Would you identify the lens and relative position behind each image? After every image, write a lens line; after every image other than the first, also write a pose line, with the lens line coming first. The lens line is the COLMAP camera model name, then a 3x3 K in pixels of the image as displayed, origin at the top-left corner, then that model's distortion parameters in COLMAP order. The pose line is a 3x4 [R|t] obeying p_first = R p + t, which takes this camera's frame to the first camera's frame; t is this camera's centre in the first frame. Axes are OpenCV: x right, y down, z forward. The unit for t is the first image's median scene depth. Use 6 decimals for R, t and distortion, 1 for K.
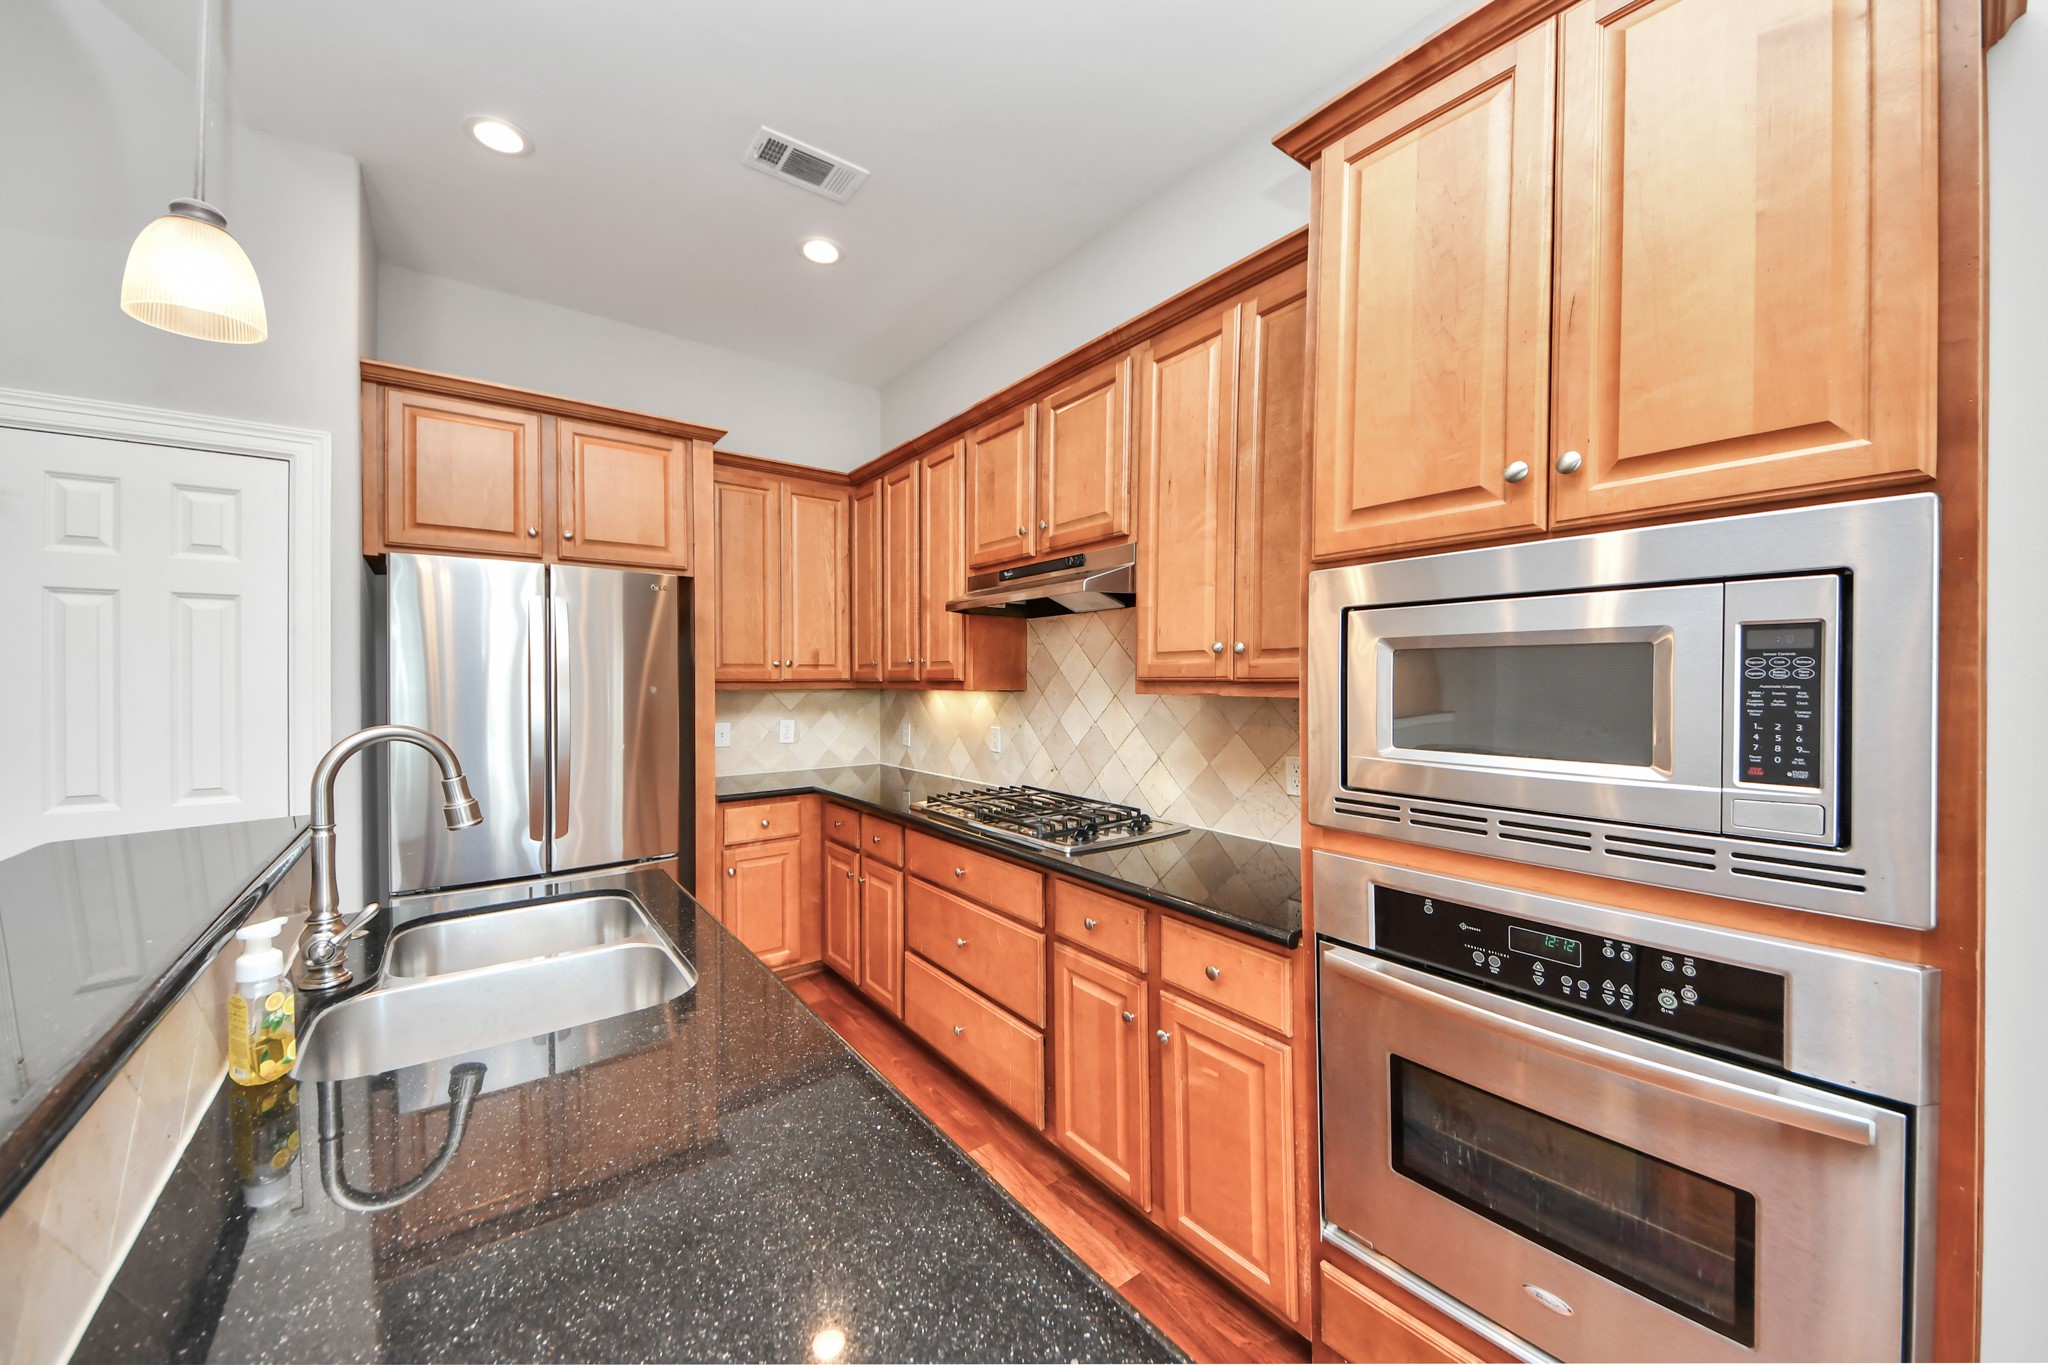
lens RADIAL K [[756.2, 0, 1012.2], [0, 756.2, 675.7], [0, 0, 1]] dist [0.049484, -0.022204]
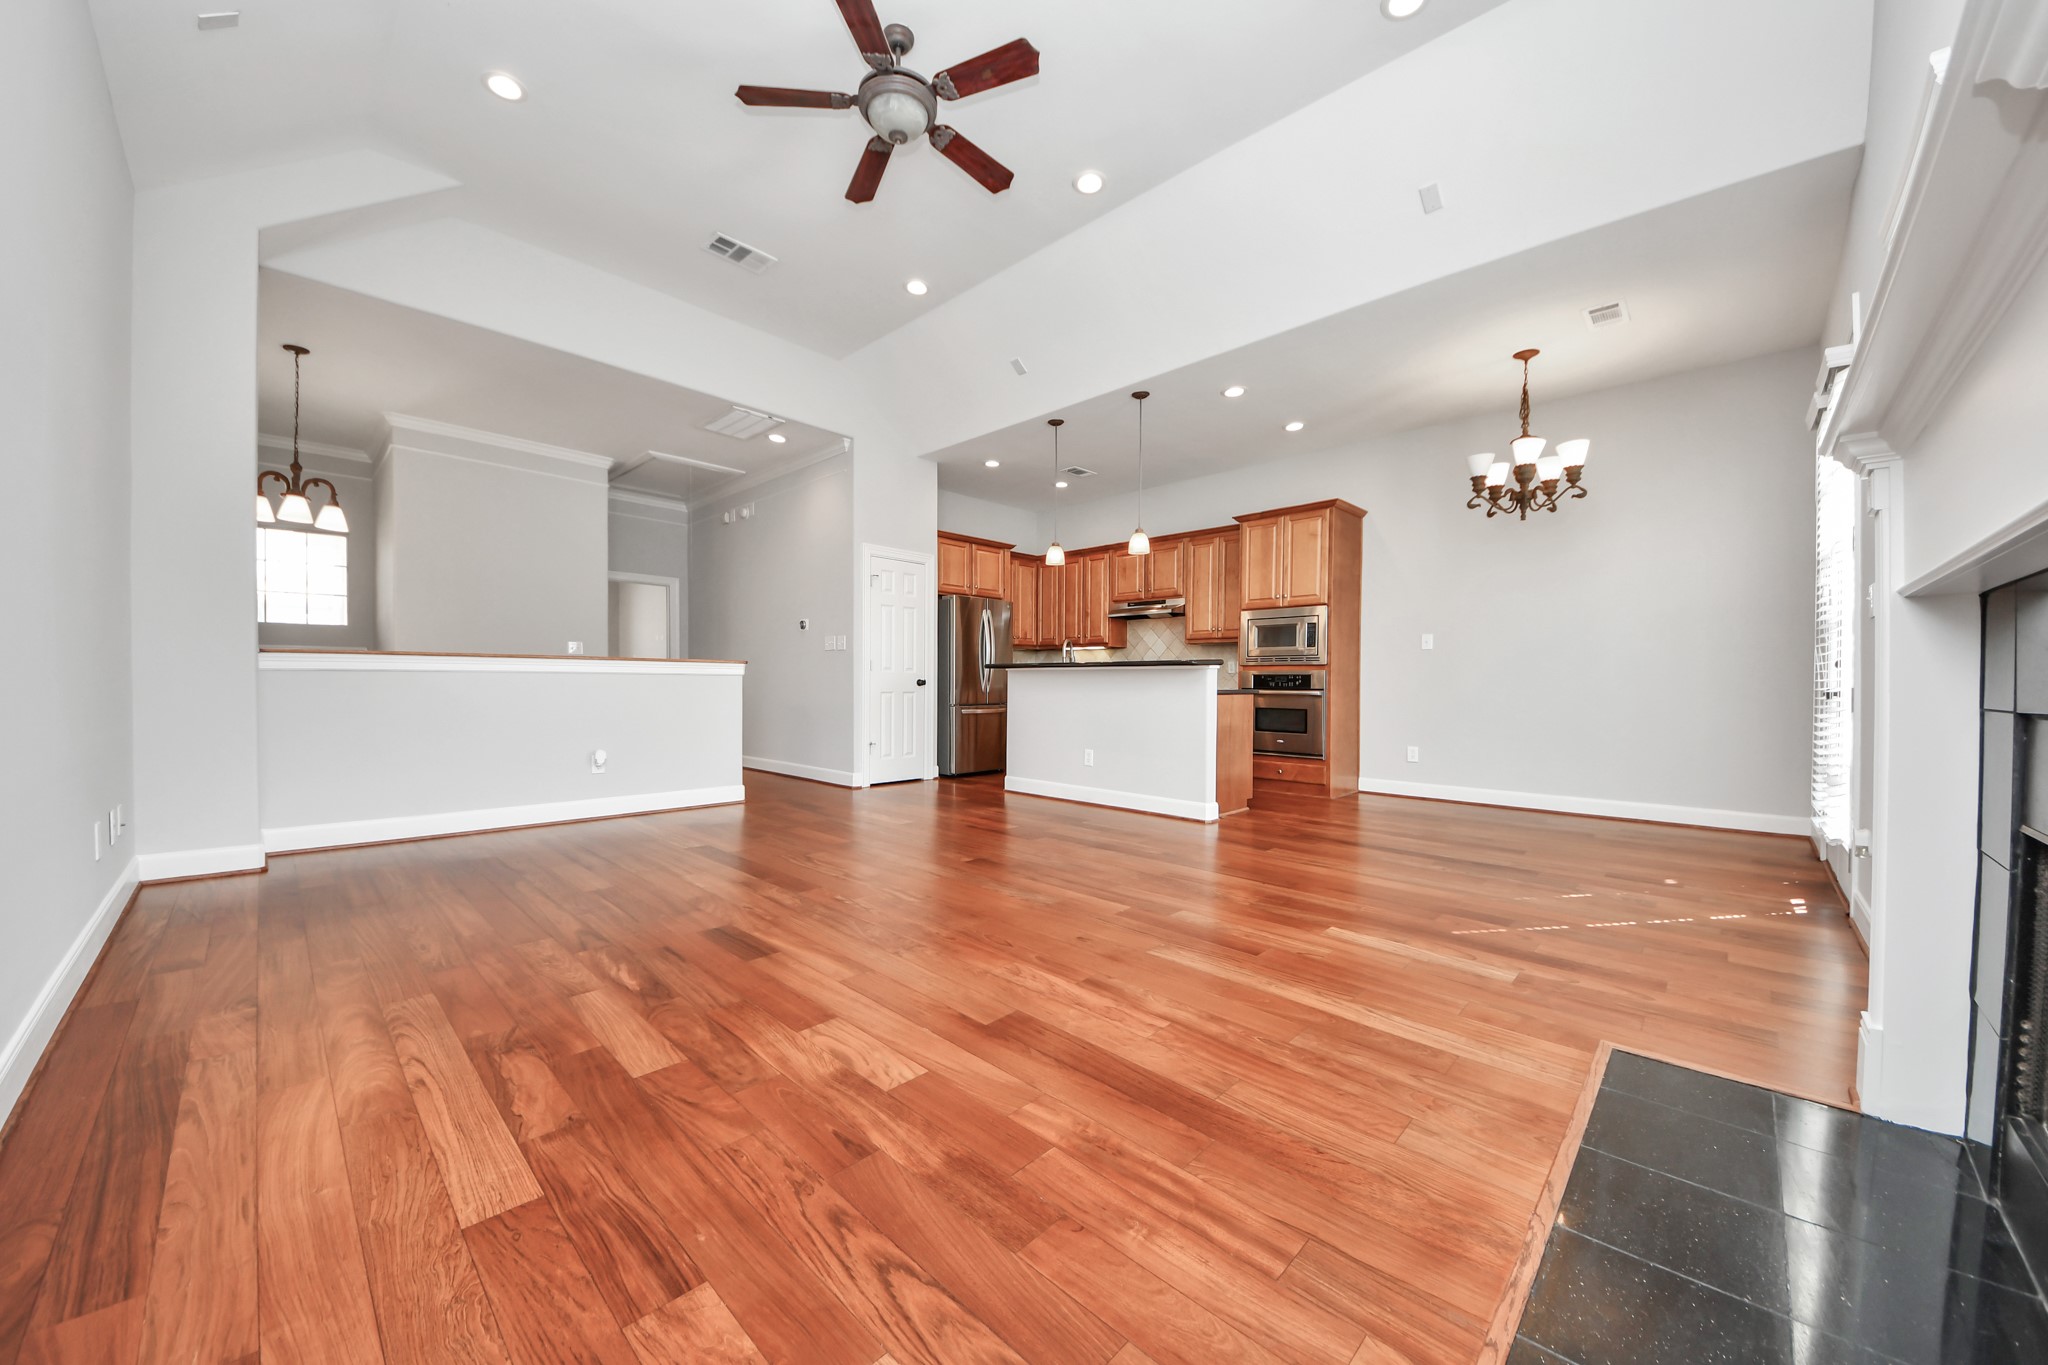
lens RADIAL K [[756.2, 0, 1012.2], [0, 756.2, 675.7], [0, 0, 1]] dist [0.049484, -0.022204]
pose [[0.988373, 0.013503, 0.151448, -1.109845], [-0.013130, 0.999908, -0.003463, 0.192579], [-0.151481, 0.001434, 0.988459, -2.217958]]
